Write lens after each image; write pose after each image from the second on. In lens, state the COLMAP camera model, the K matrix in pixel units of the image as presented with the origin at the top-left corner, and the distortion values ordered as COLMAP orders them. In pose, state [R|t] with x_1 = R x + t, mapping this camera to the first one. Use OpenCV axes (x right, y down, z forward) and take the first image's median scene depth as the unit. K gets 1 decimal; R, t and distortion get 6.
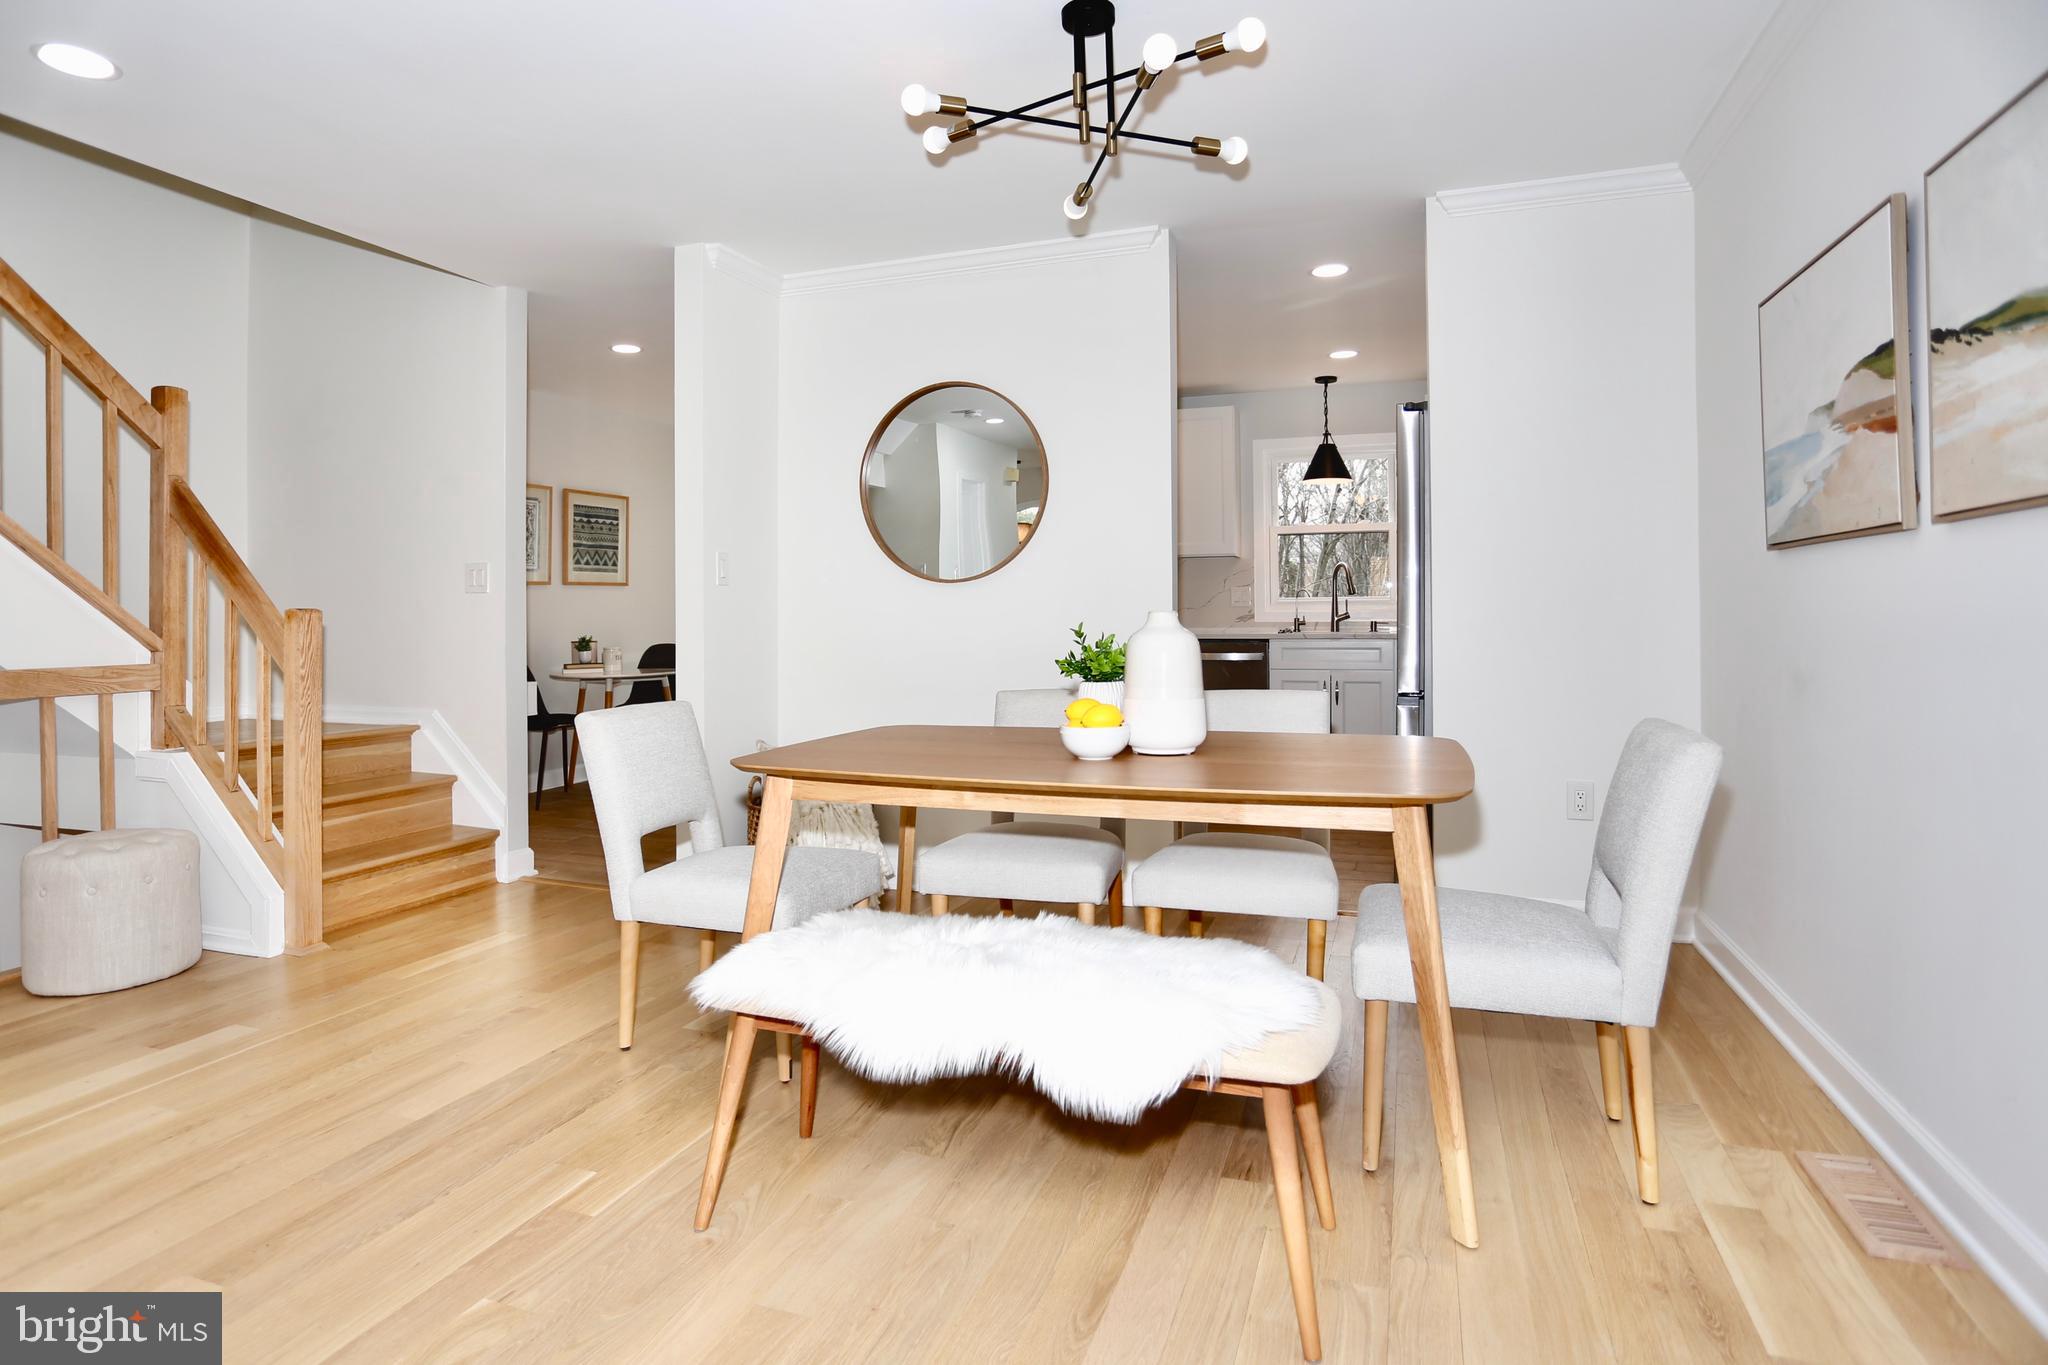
lens RADIAL K [[1093.3, 0, 1020.3], [0, 1093.3, 608.9], [0, 0, 1]] dist [-0.002803, -0.000350]
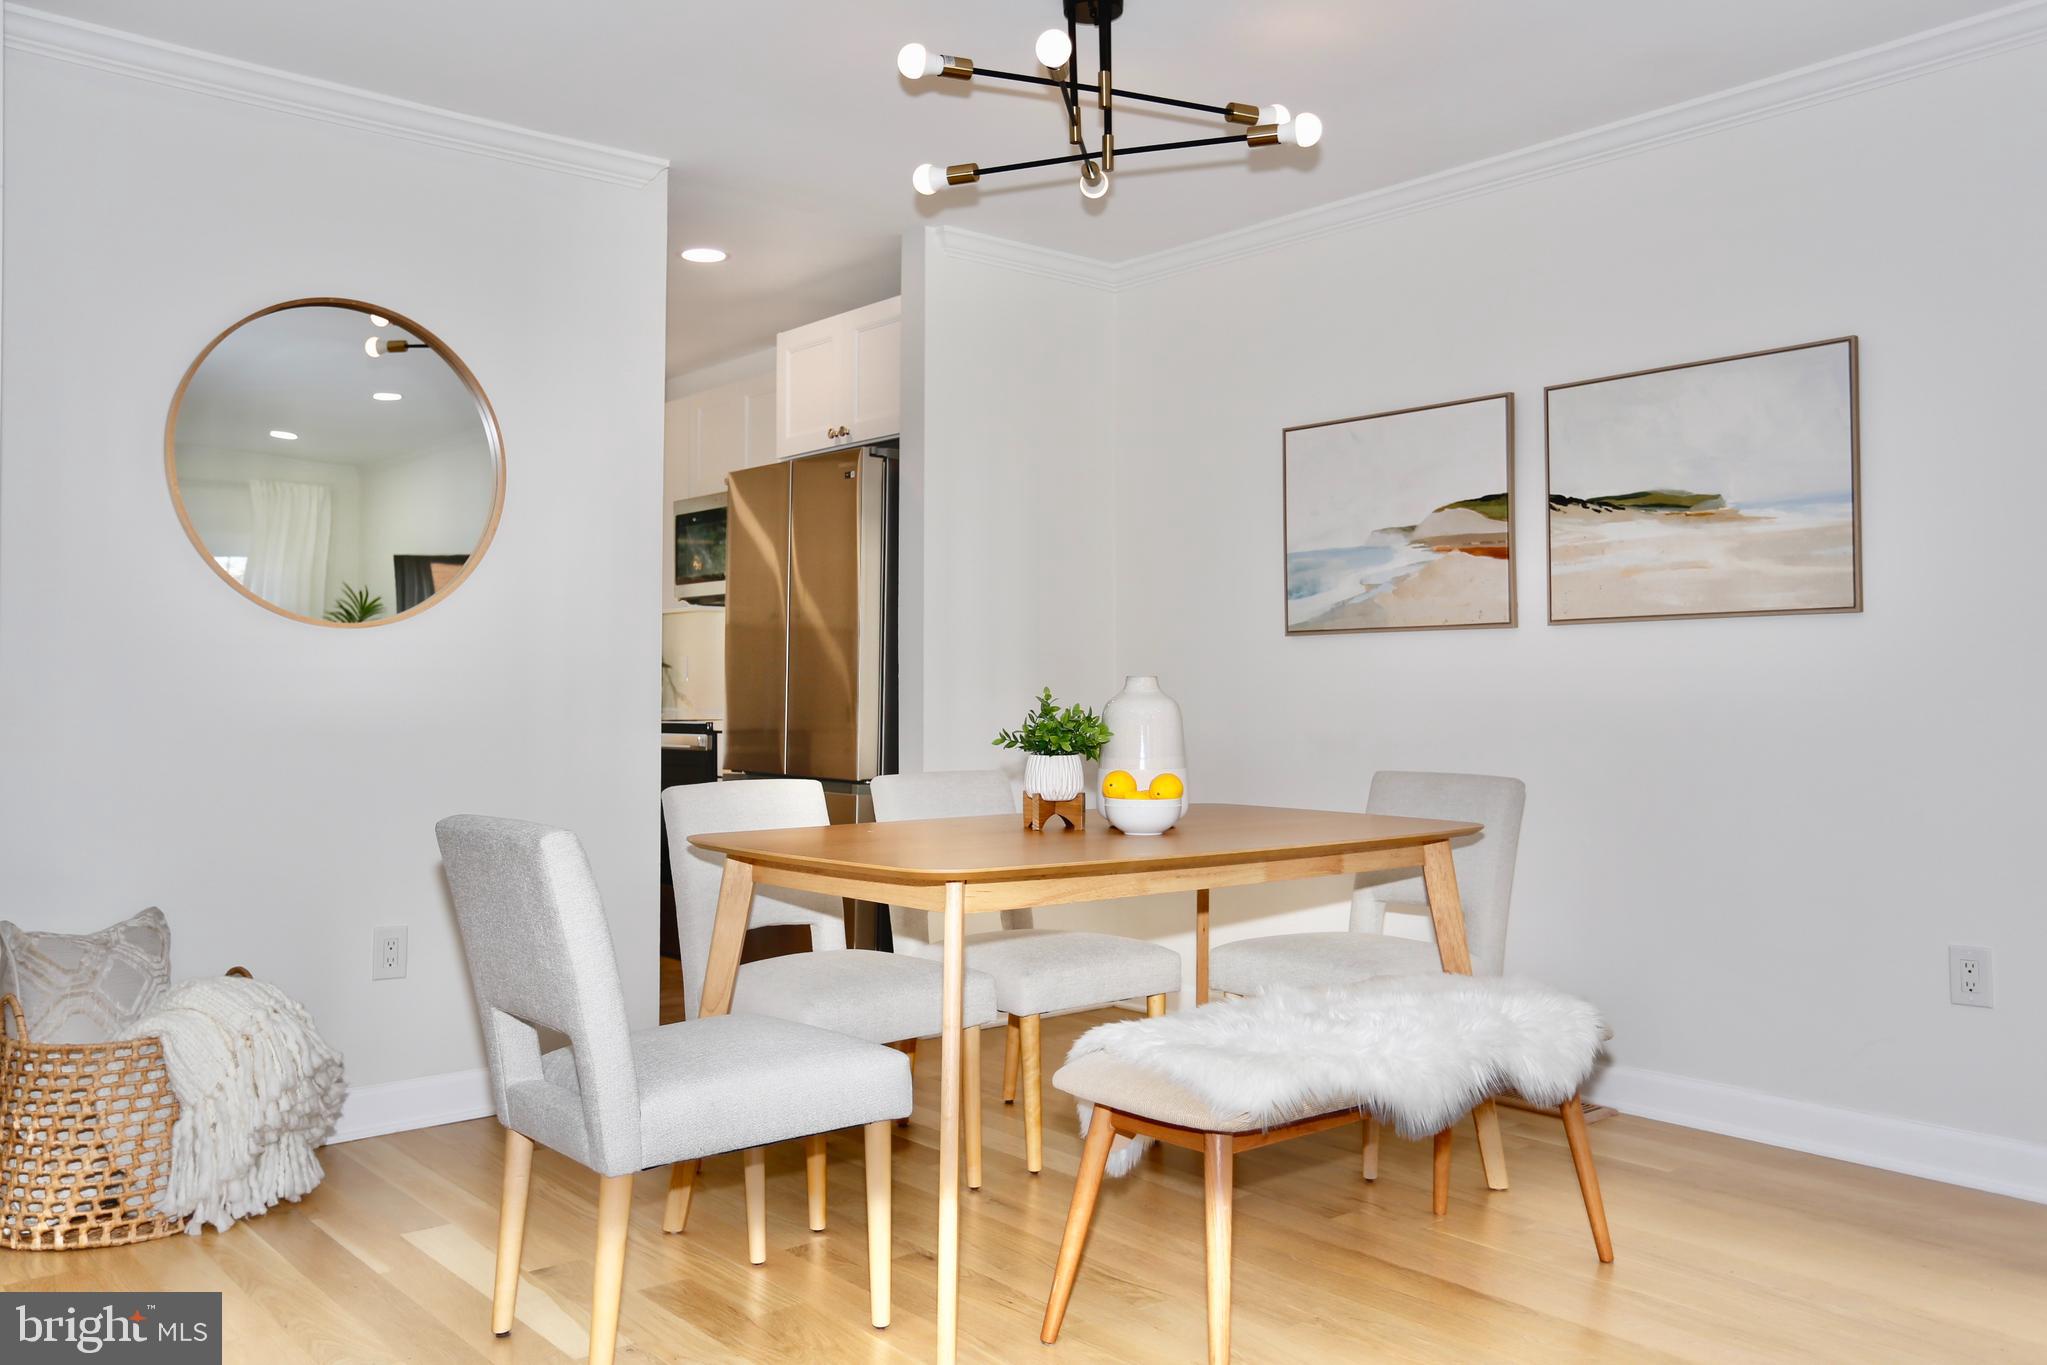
lens RADIAL K [[1663.8, 0, 1025.1], [0, 1663.8, 638.5], [0, 0, 1]] dist [0.032700, 0.001847]
pose [[0.508707, 0.041701, 0.859929, -1.123336], [-0.010219, 0.999048, -0.042402, 0.031501], [-0.860879, 0.012783, 0.508649, 0.361572]]
